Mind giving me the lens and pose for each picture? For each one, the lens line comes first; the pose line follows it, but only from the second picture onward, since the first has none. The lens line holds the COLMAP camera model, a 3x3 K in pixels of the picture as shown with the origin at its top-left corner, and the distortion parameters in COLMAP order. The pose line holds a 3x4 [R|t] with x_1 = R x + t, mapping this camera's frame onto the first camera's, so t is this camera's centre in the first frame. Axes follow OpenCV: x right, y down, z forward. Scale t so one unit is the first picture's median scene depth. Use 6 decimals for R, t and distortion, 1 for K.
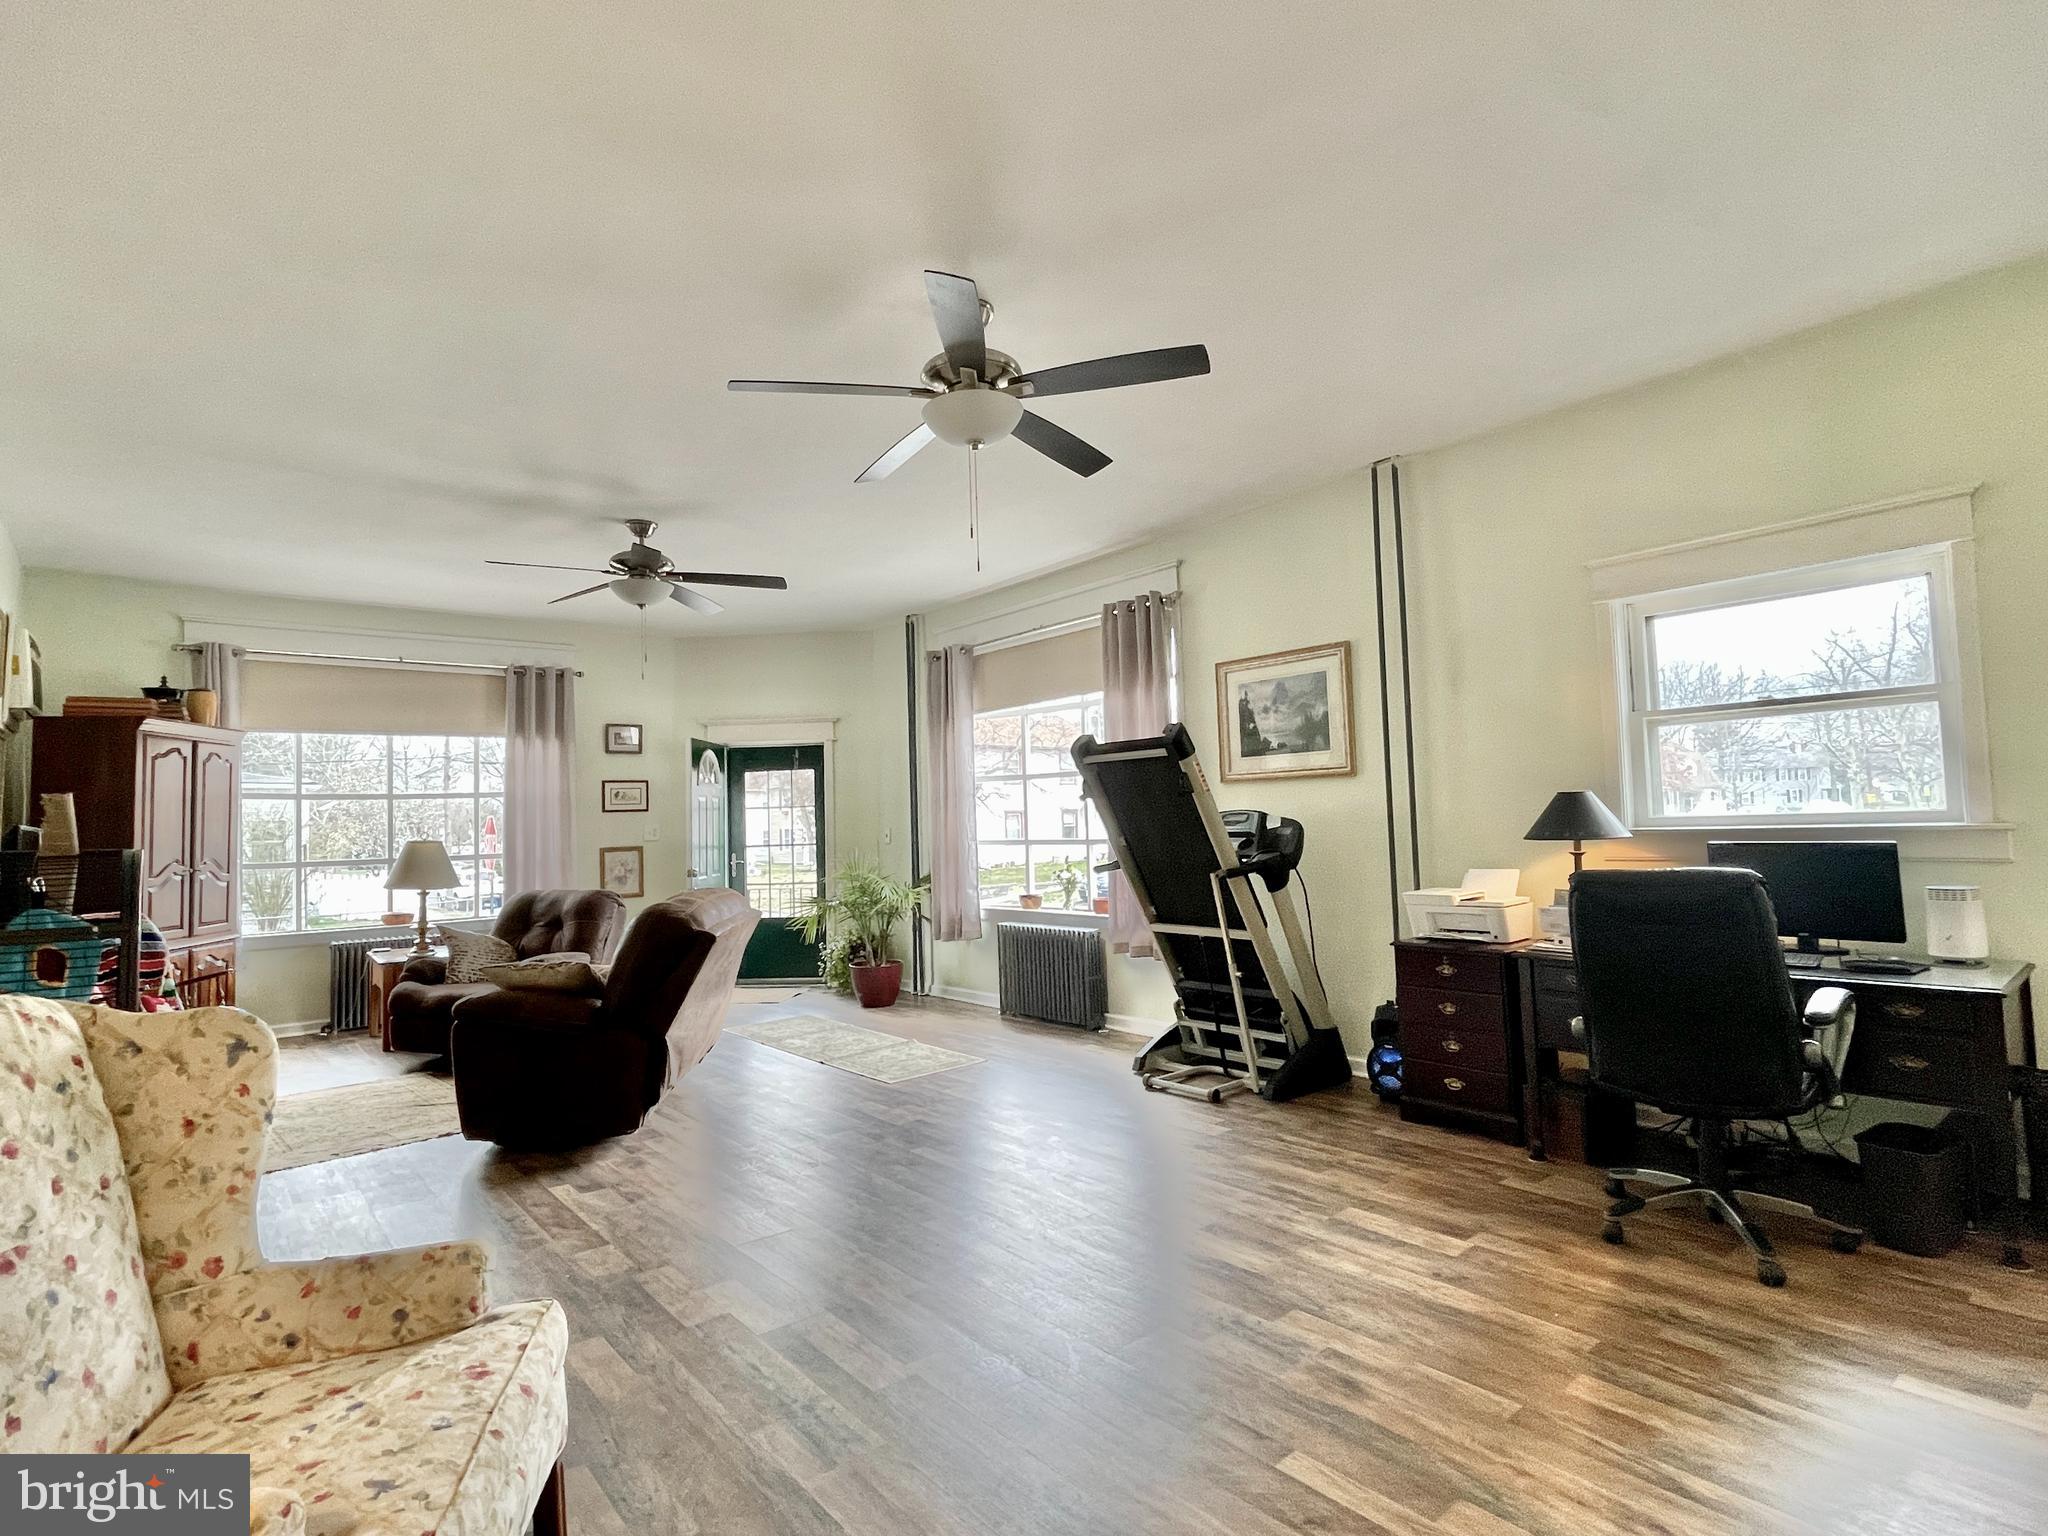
lens RADIAL K [[1020.2, 0, 1024.0], [0, 1020.2, 768.0], [0, 0, 1]] dist [0.000851, 0.001188]
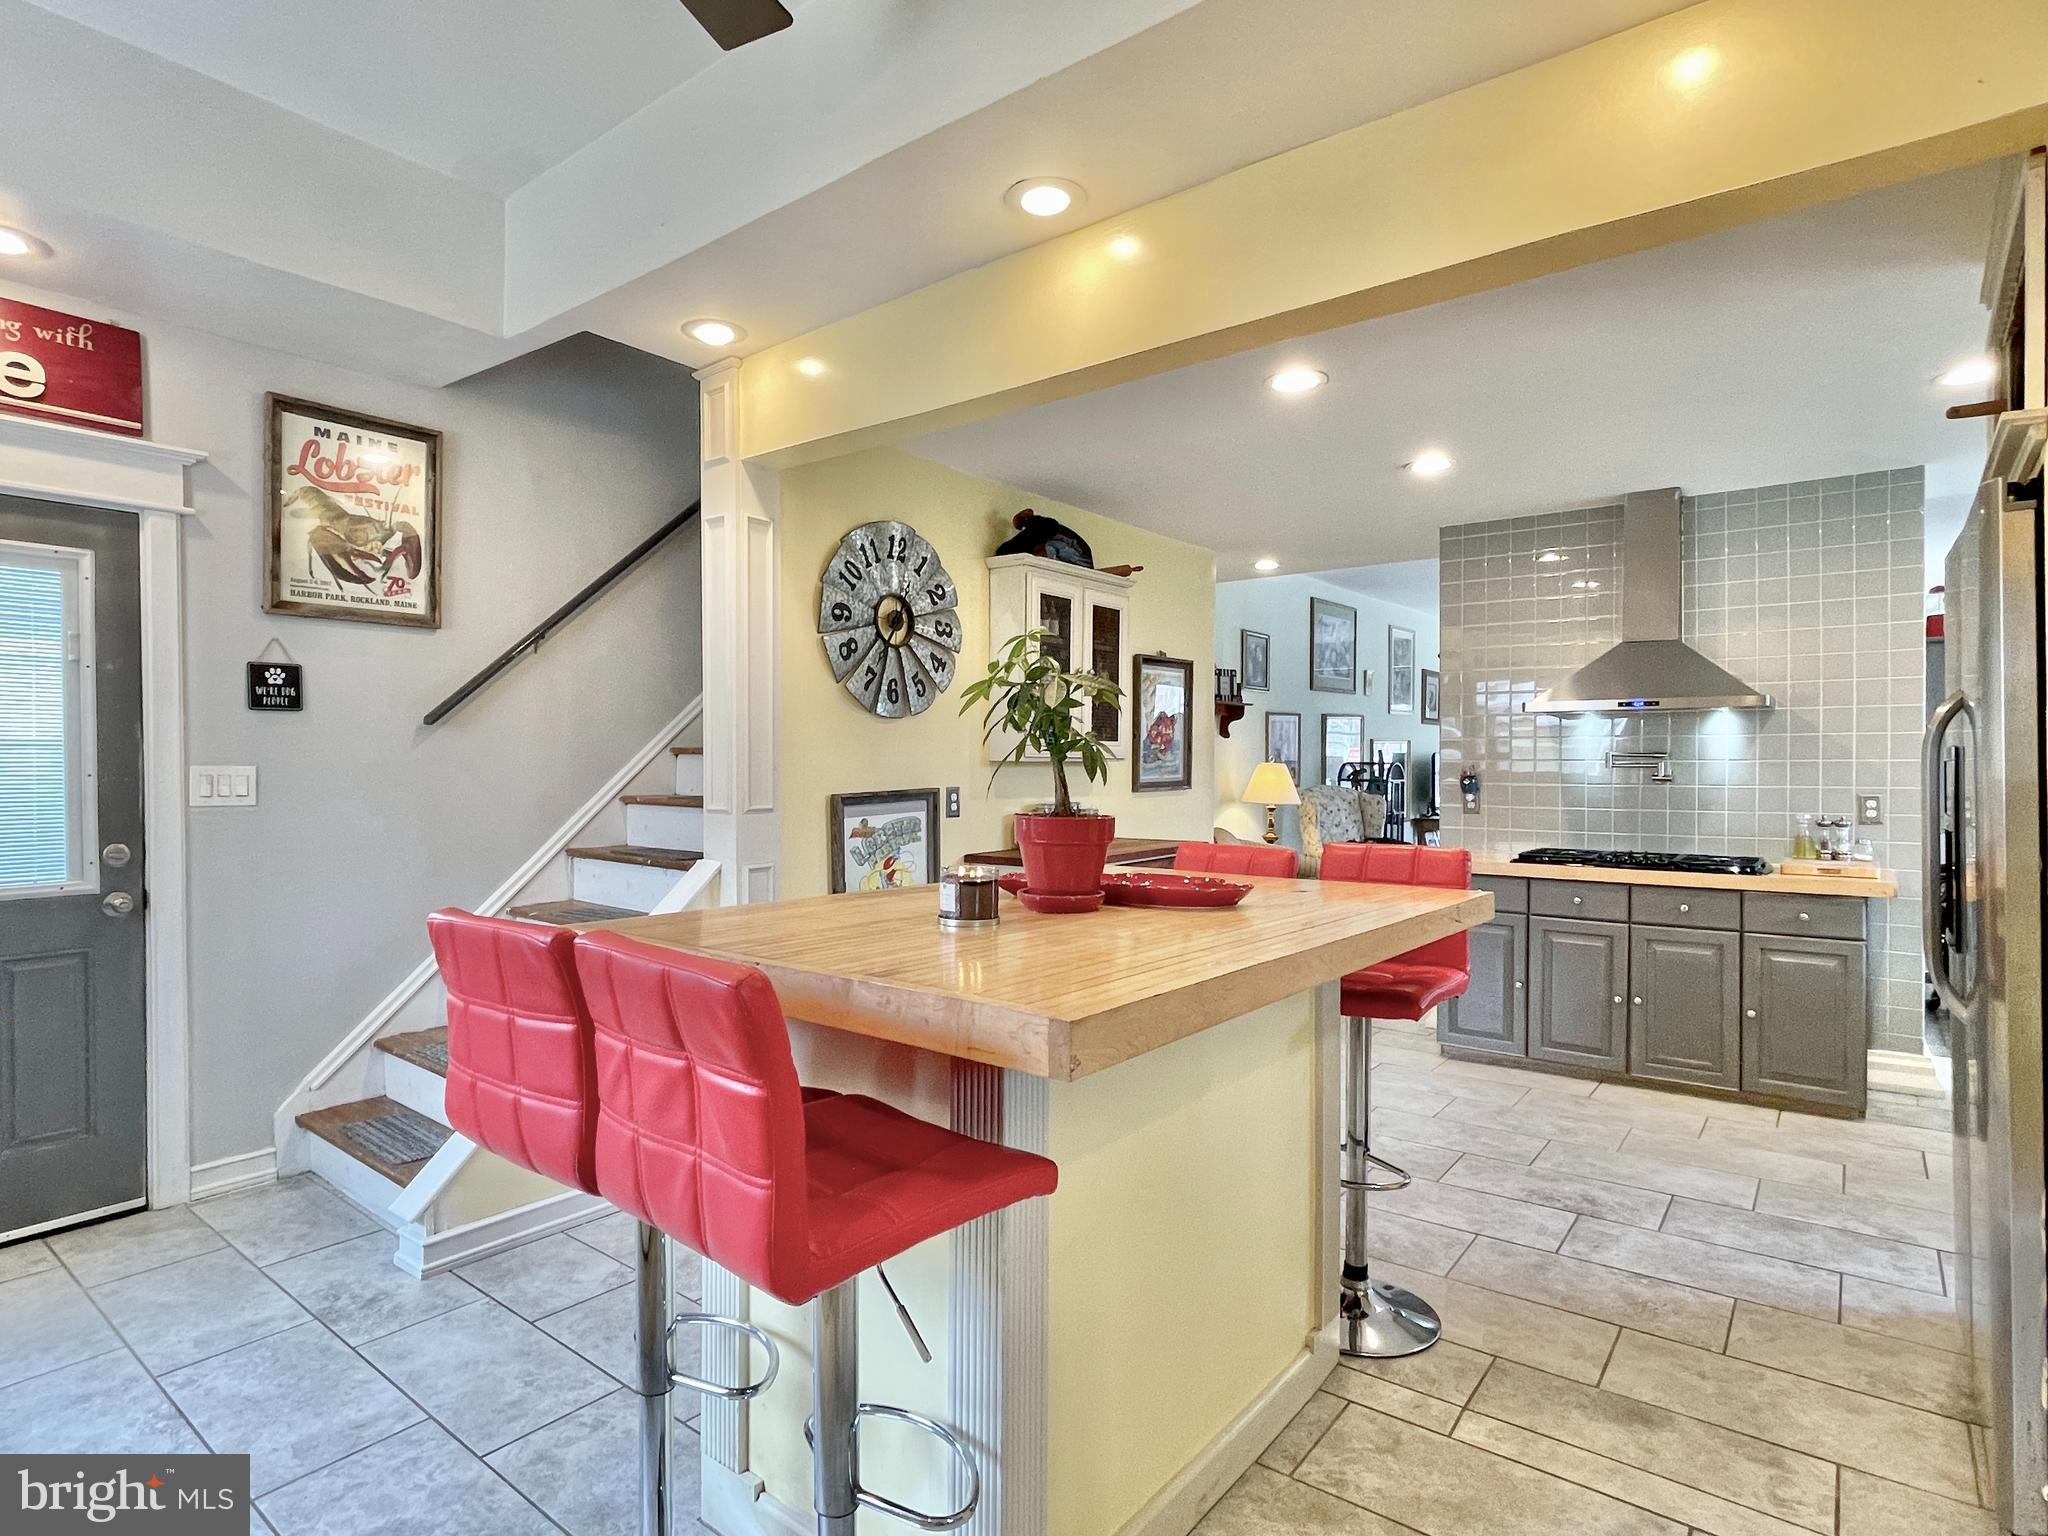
lens RADIAL K [[1073.7, 0, 1021.3], [0, 1073.7, 769.5], [0, 0, 1]] dist [0.002863, 0.000422]
pose [[0.202270, 0.038988, -0.978554, 1.451299], [0.046002, 0.997726, 0.049260, -0.083436], [0.978249, -0.054979, 0.200016, -0.638919]]
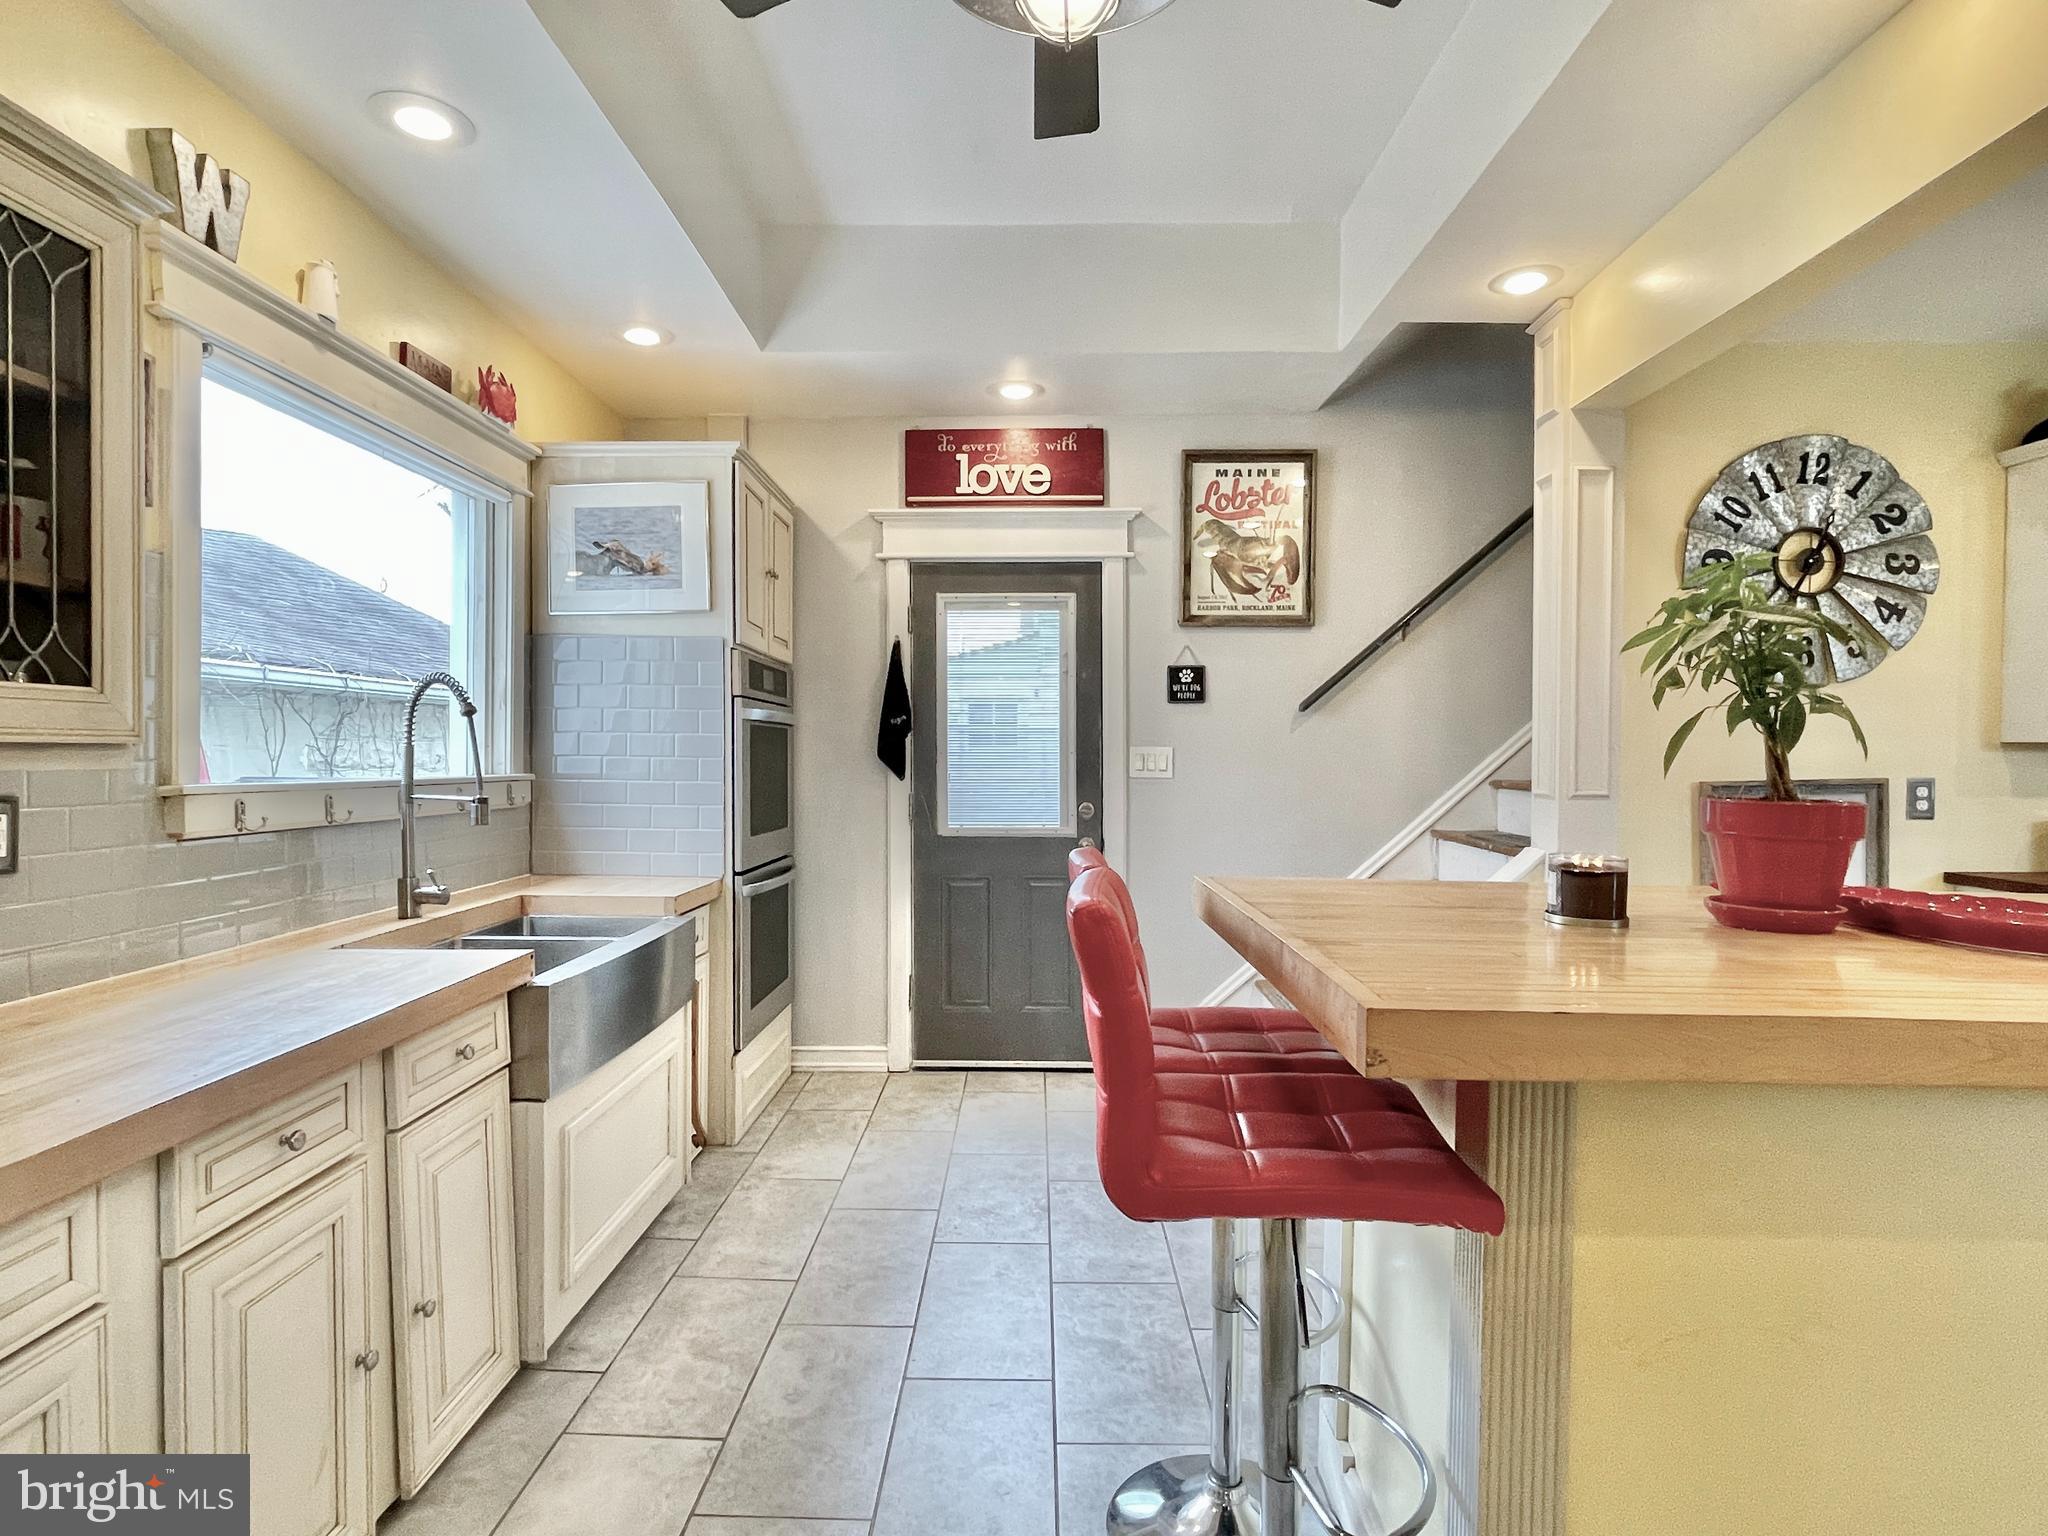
lens RADIAL K [[1075.6, 0, 1017.3], [0, 1075.6, 770.8], [0, 0, 1]] dist [-0.000983, 0.002668]
pose [[-0.655275, 0.040931, -0.754281, 1.421089], [0.057163, 0.998355, 0.004515, -0.065739], [0.753225, -0.040158, -0.656536, -0.495790]]
